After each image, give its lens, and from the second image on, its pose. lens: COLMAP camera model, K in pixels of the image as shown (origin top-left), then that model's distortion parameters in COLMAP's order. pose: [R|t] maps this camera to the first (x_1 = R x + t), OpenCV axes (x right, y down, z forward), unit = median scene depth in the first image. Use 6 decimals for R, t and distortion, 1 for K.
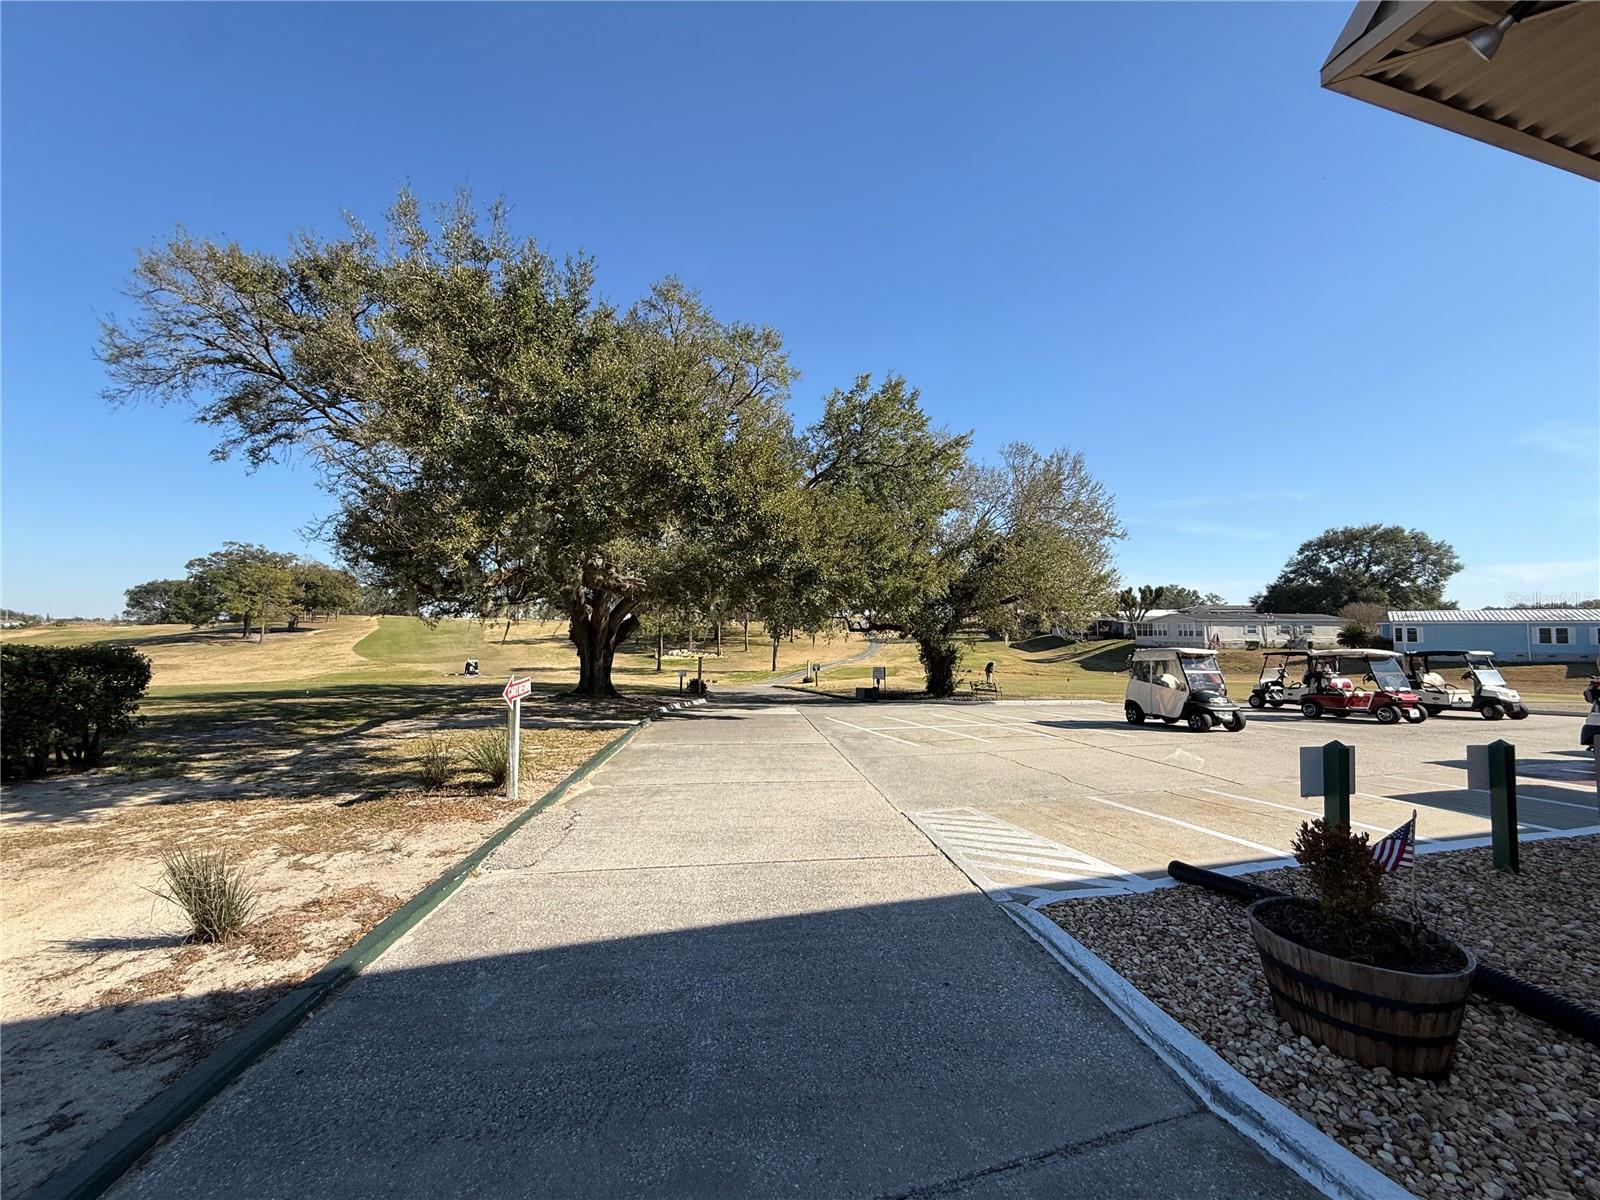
lens RADIAL K [[638.3, 0, 800.0], [0, 638.3, 600.0], [0, 0, 1]] dist [0.001185, 0.000192]
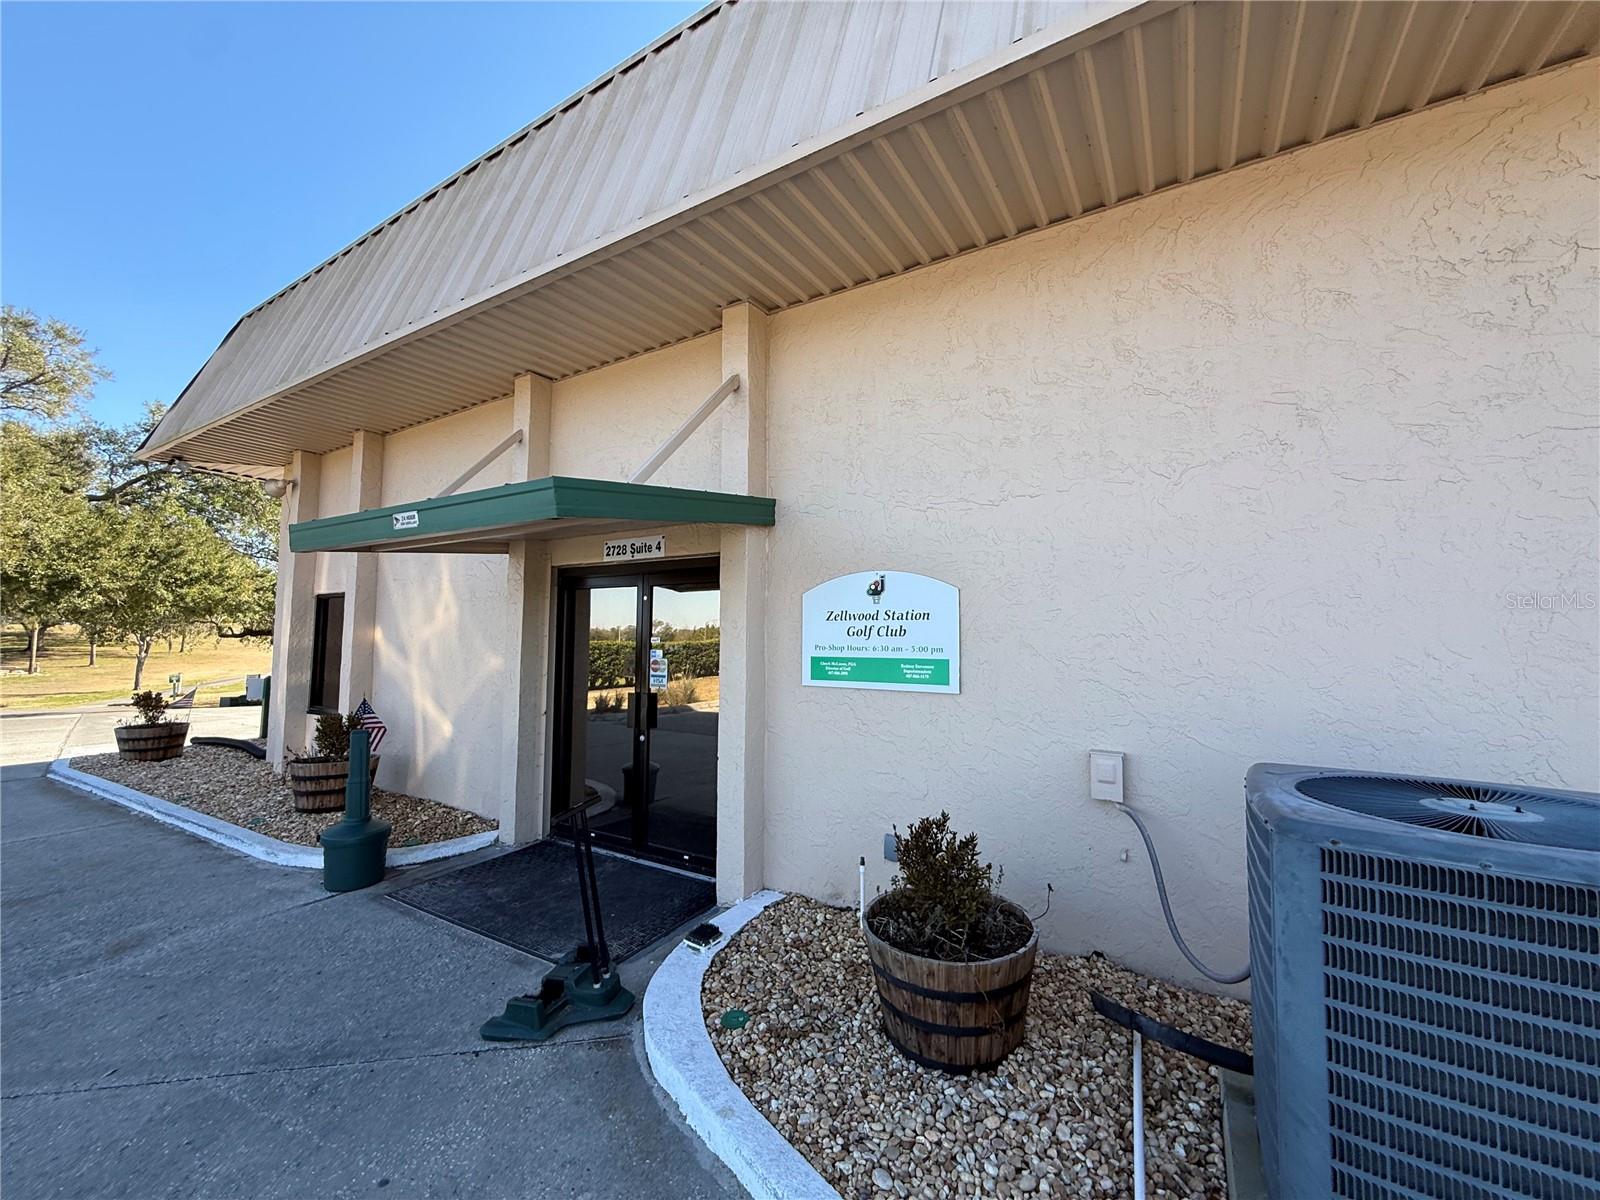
lens RADIAL K [[638.3, 0, 800.0], [0, 638.3, 600.0], [0, 0, 1]] dist [0.001185, 0.000192]
pose [[0.746112, 0.037933, 0.664739, 0.091947], [-0.029630, 0.999278, -0.023766, -0.008497], [-0.665161, -0.001964, 0.746698, -0.275297]]
